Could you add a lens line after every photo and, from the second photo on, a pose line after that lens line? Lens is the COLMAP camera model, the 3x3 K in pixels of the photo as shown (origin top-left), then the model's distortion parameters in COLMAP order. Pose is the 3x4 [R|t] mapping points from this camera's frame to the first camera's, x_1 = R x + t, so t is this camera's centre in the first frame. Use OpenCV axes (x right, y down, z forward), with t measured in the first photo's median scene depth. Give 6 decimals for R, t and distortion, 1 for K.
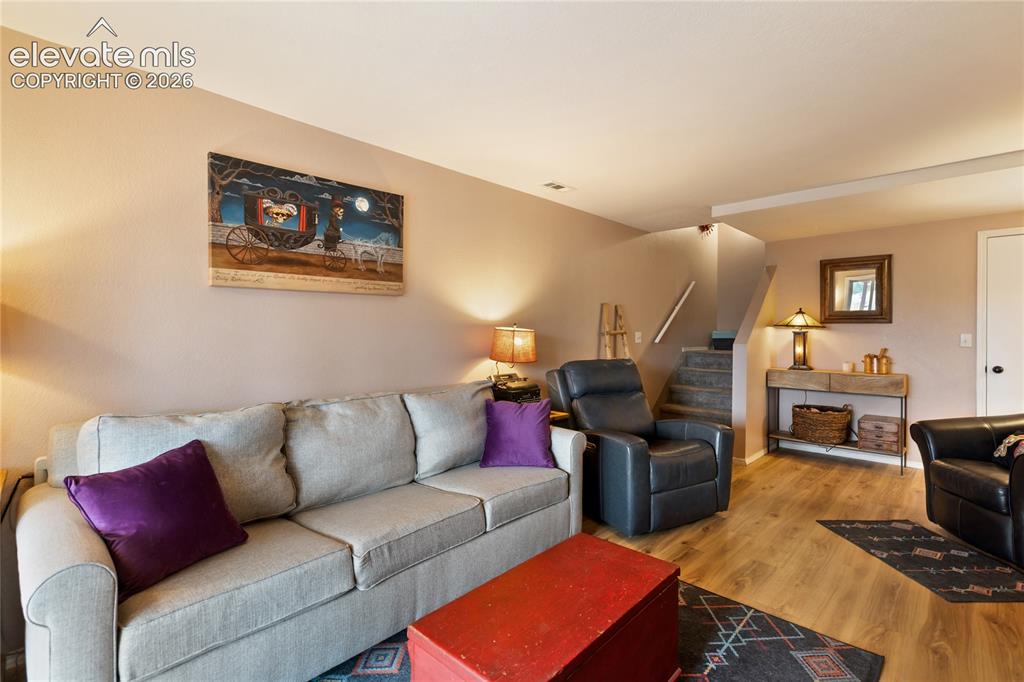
lens RADIAL K [[472.7, 0, 512.0], [0, 472.7, 341.0], [0, 0, 1]] dist [-0.001538, -0.000028]
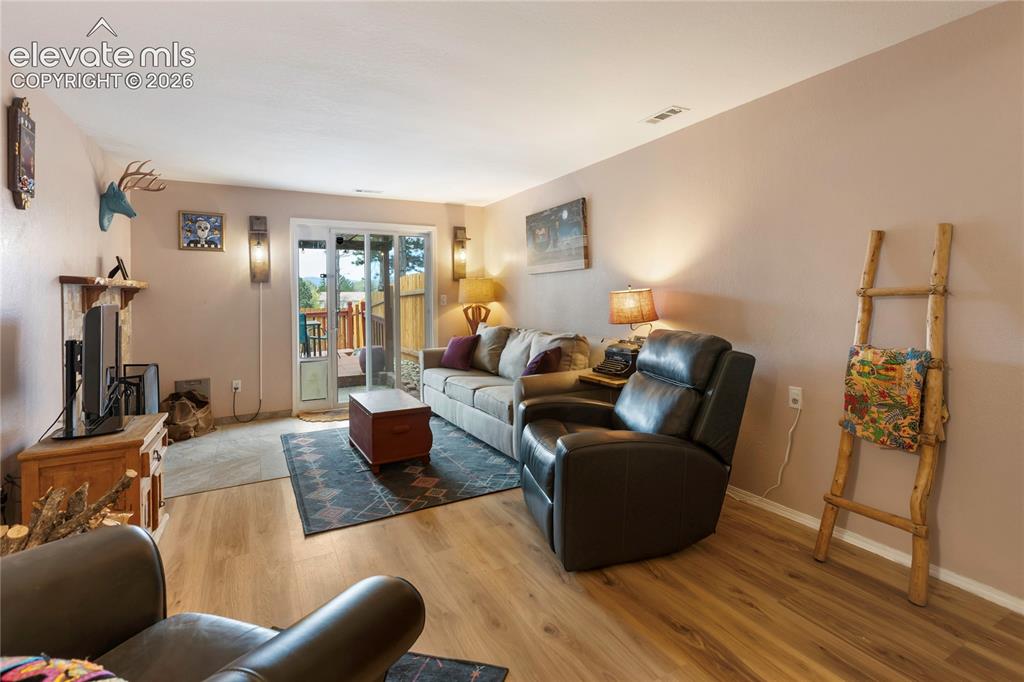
lens RADIAL K [[479.3, 0, 513.0], [0, 479.3, 313.6], [0, 0, 1]] dist [0.002935, 0.000329]
pose [[-0.299495, 0.029084, -0.953654, 1.134492], [-0.014899, 0.999271, 0.035154, -0.009159], [0.953981, 0.024737, -0.298844, 1.170828]]
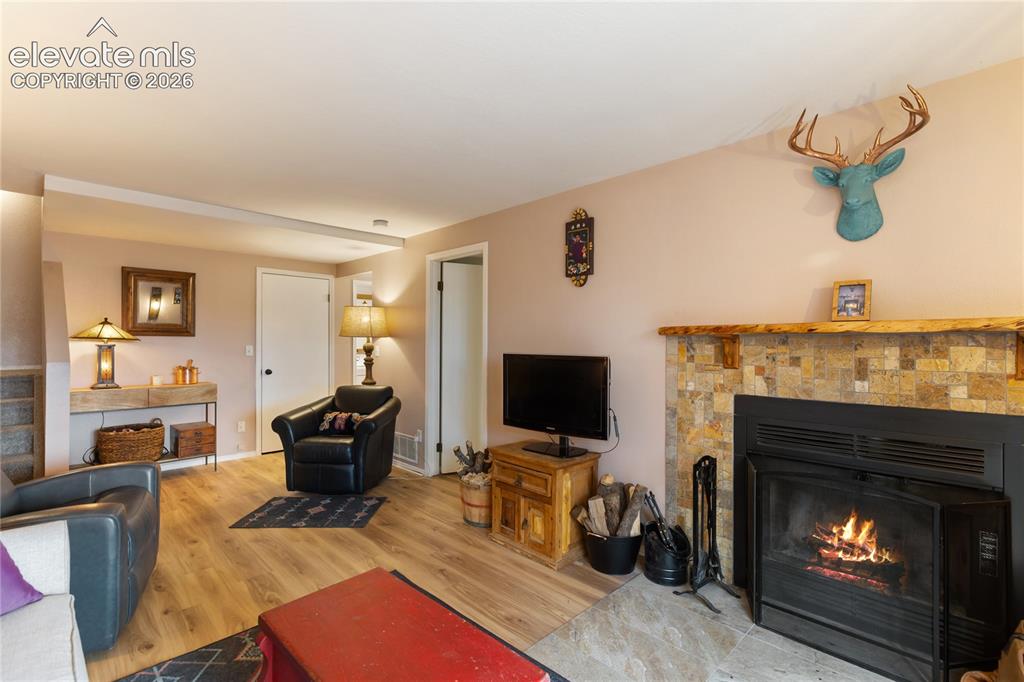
lens RADIAL K [[466.9, 0, 515.1], [0, 466.9, 344.3], [0, 0, 1]] dist [0.002270, 0.000372]
pose [[0.002901, -0.007671, 0.999966, -0.386752], [0.021679, 0.999736, 0.007607, -0.016686], [-0.999761, 0.021656, 0.003066, 0.367667]]
